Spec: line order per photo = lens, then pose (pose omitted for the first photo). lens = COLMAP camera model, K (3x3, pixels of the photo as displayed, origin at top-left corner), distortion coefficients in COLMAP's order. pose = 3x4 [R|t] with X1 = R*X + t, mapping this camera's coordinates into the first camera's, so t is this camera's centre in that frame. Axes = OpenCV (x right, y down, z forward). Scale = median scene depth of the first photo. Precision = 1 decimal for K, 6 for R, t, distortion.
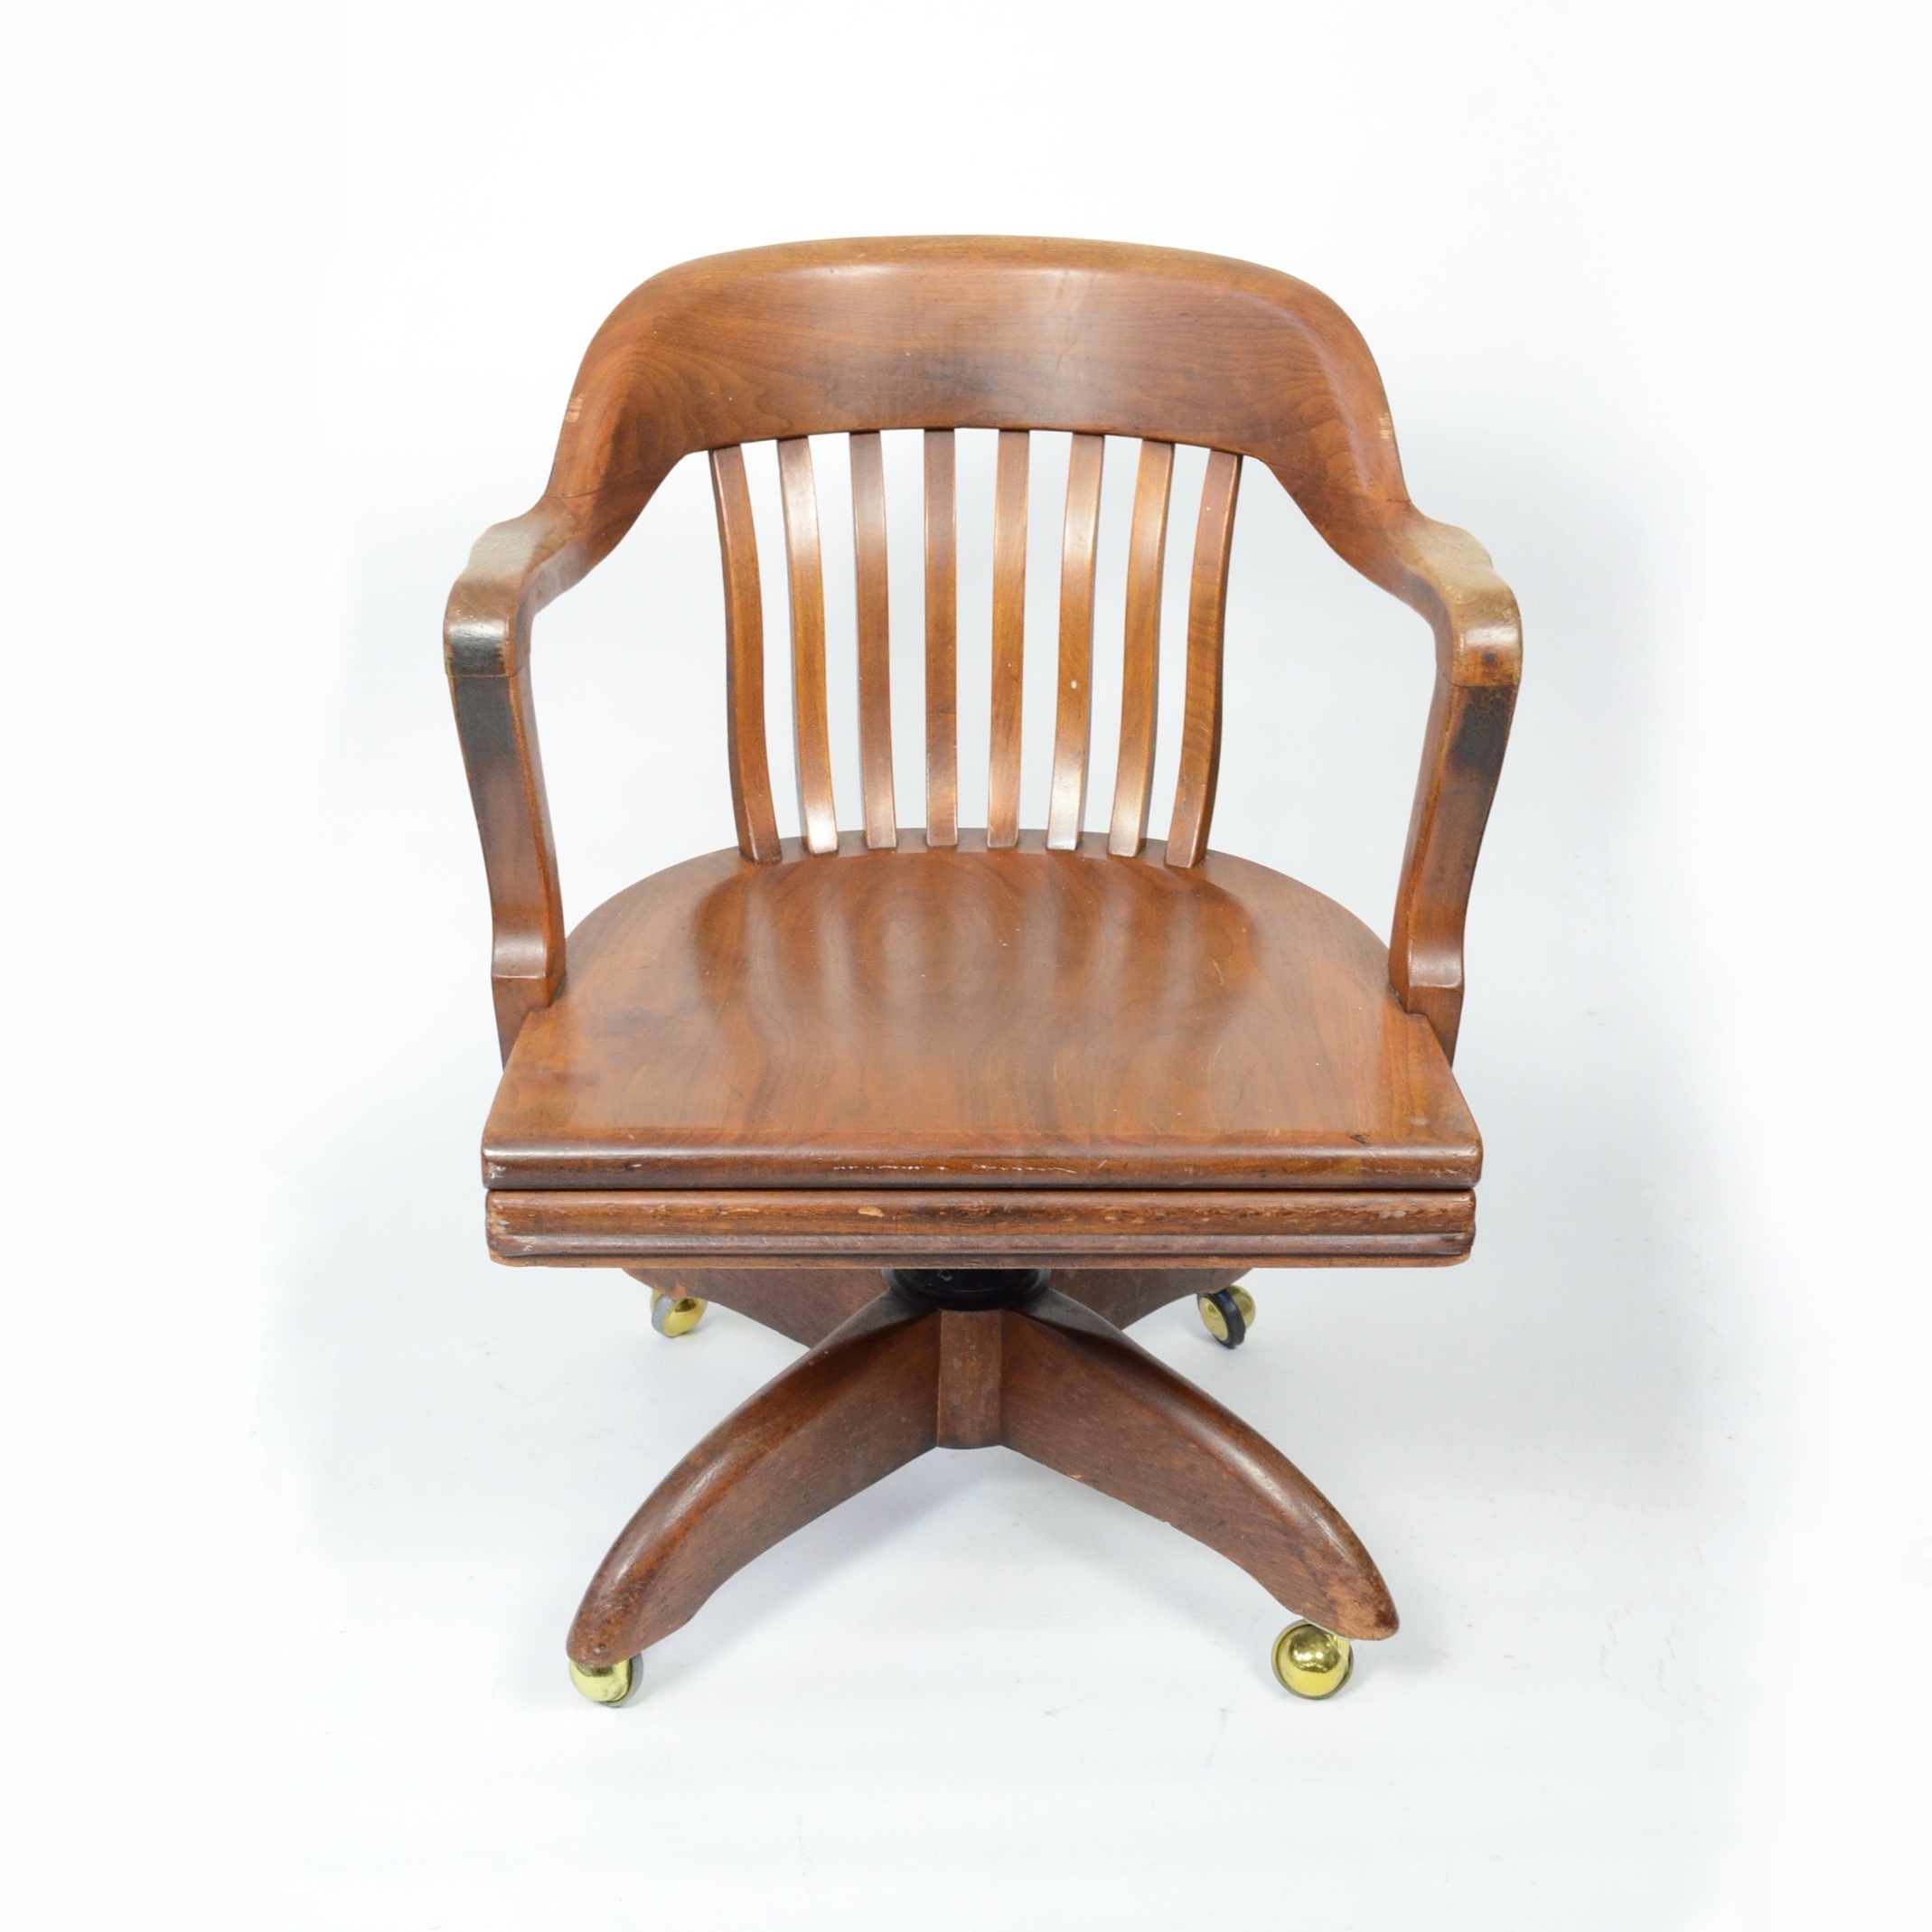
lens RADIAL K [[2438.7, 0, 963.1], [0, 2438.7, 975.0], [0, 0, 1]] dist [-0.069490, 0.000000]
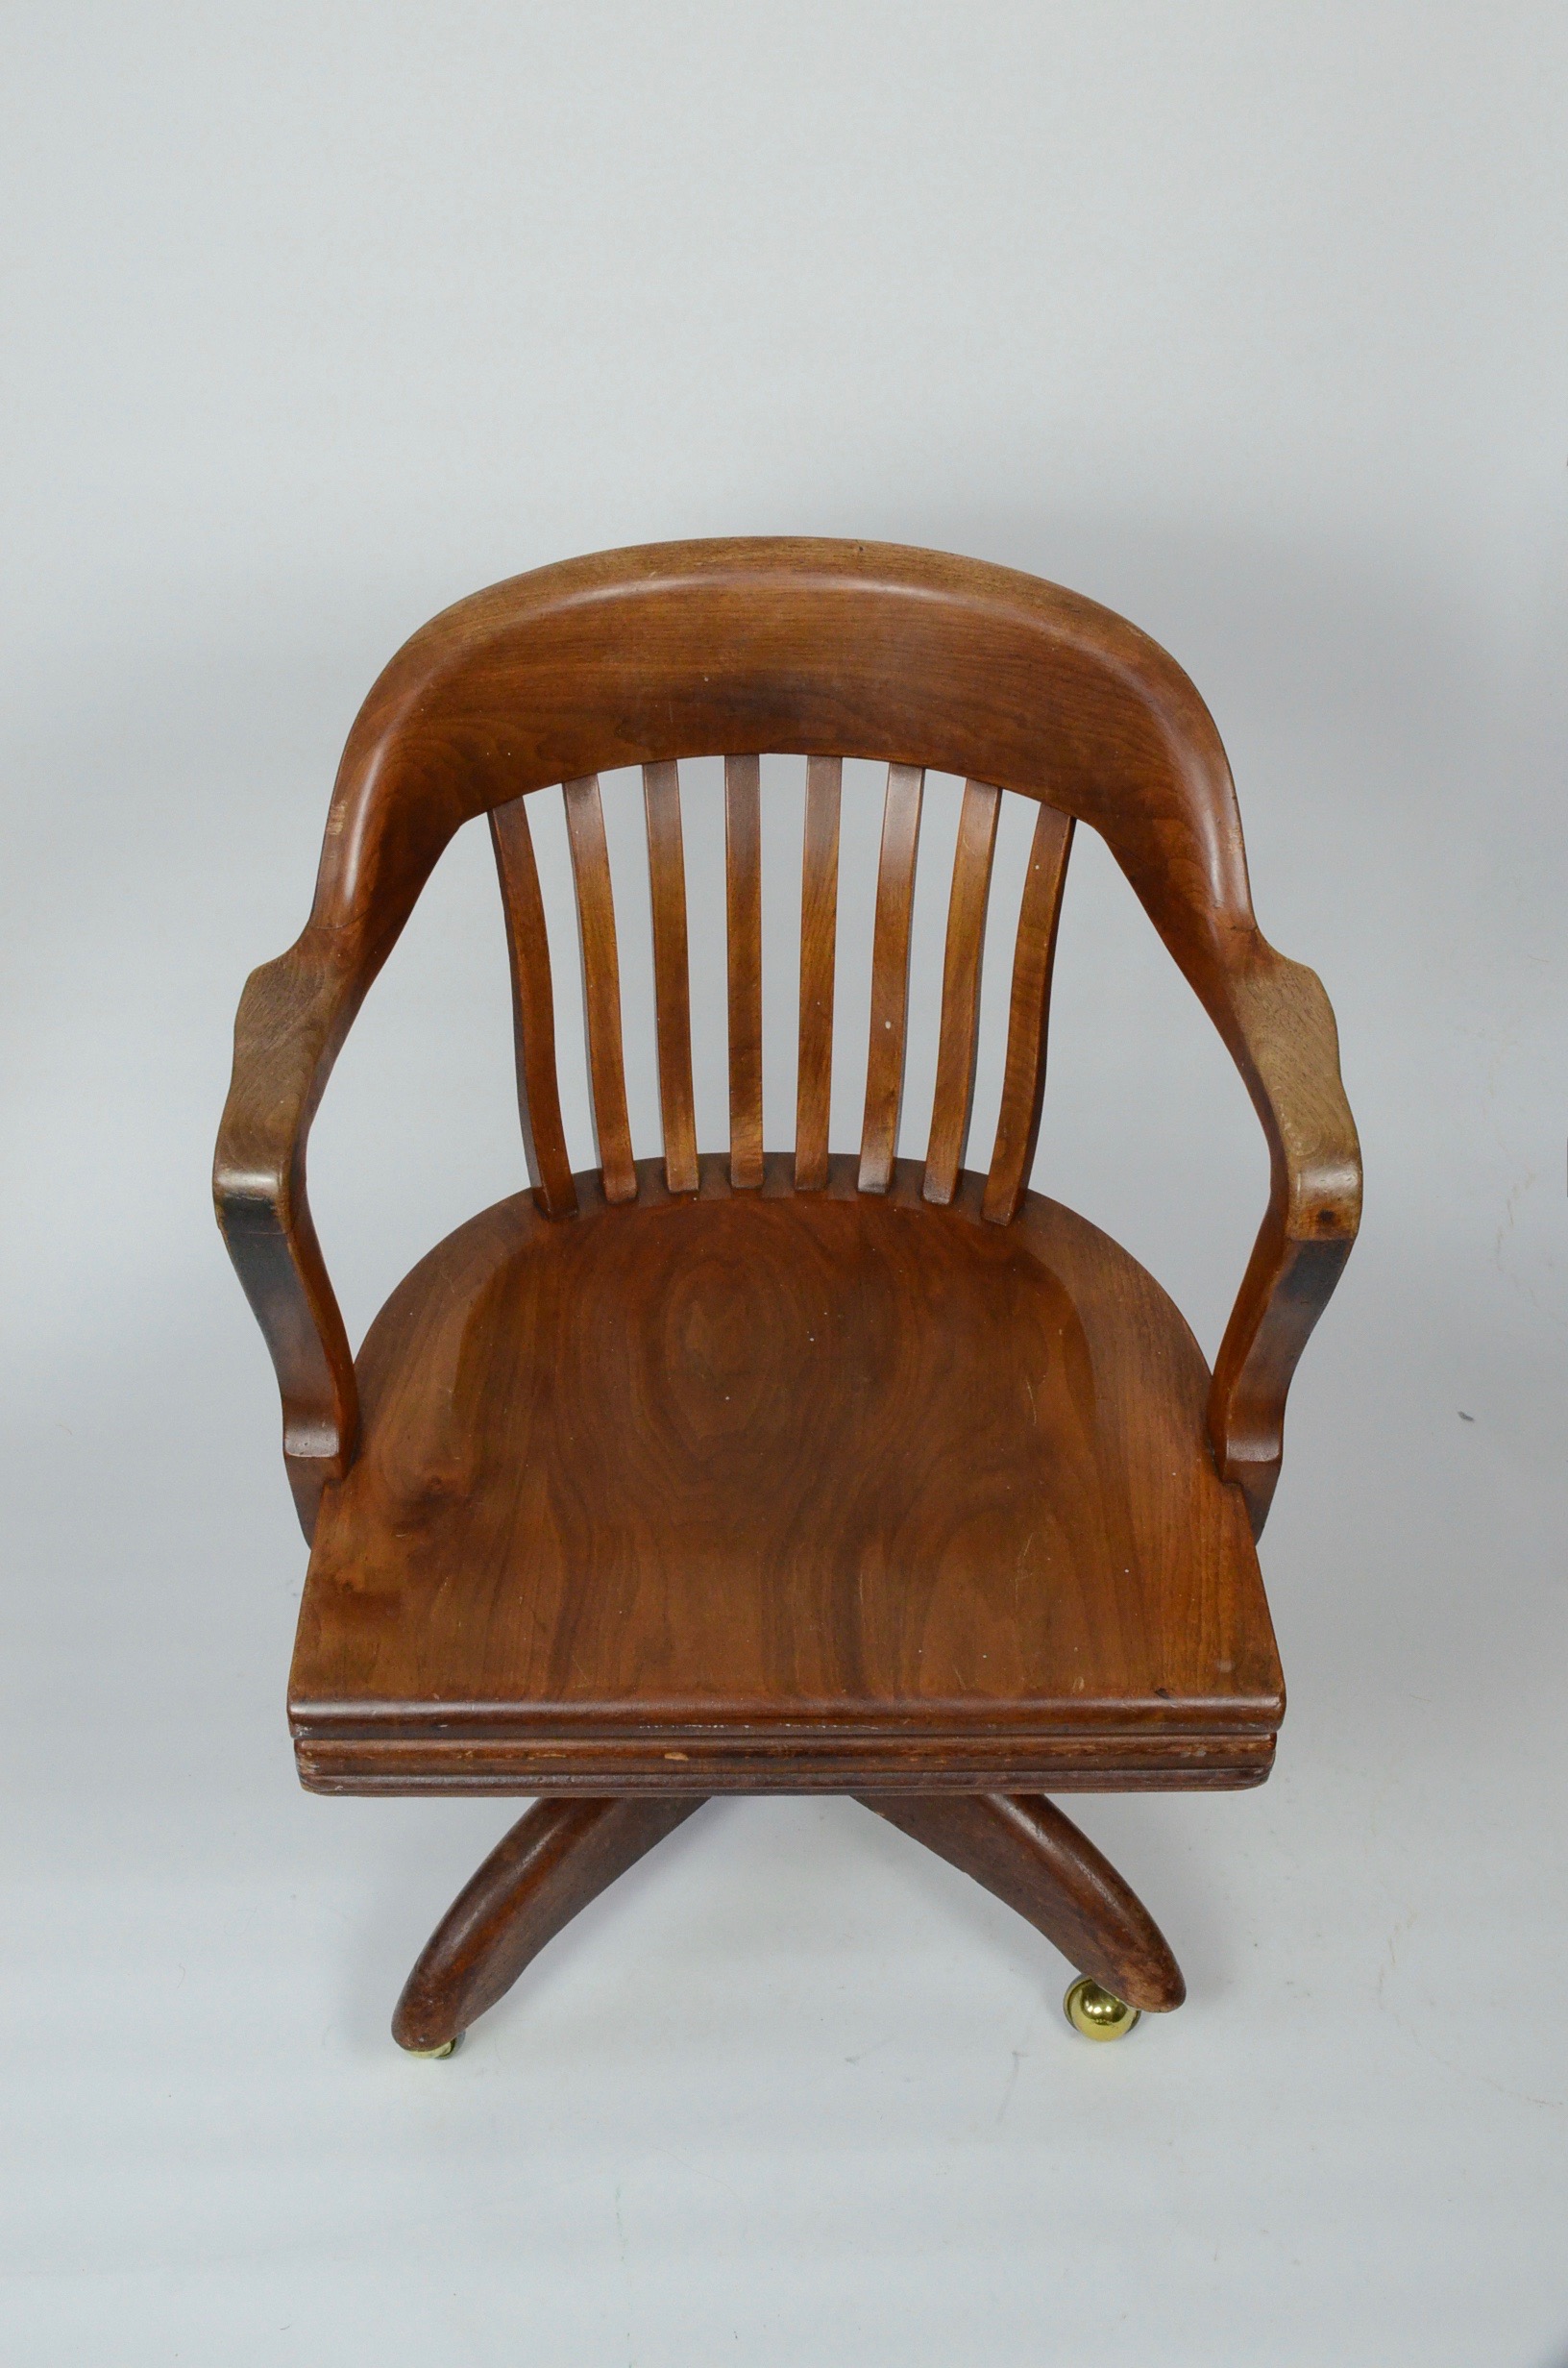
lens RADIAL K [[2601.4, 0, 786.7], [0, 2601.4, 1183.1], [0, 0, 1]] dist [-0.065314, 0.000000]
pose [[0.999990, -0.000521, 0.004473, 0.002580], [-0.000841, 0.954179, 0.299237, -0.388711], [-0.004424, -0.299237, 0.954168, 0.038889]]
